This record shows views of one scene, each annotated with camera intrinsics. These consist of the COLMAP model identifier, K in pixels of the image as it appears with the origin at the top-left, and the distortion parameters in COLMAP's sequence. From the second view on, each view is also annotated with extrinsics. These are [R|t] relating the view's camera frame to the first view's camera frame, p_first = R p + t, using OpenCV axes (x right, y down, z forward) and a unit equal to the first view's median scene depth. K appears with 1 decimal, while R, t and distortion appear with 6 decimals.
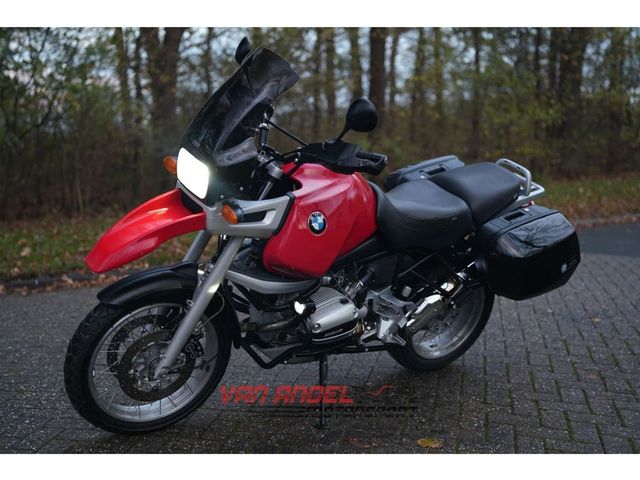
lens RADIAL K [[858.3, 0, 320.0], [0, 858.3, 240.0], [0, 0, 1]] dist [-0.017466, 0.055209]
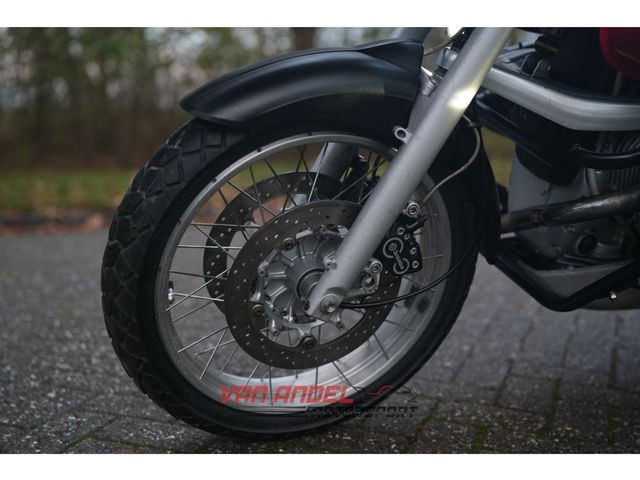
lens RADIAL K [[858.3, 0, 320.0], [0, 858.3, 240.0], [0, 0, 1]] dist [-0.017466, 0.055209]
pose [[0.987956, 0.040704, -0.149285, -0.123882], [-0.038230, 0.999081, 0.019401, 0.114221], [0.149937, -0.013461, 0.988604, 0.573416]]
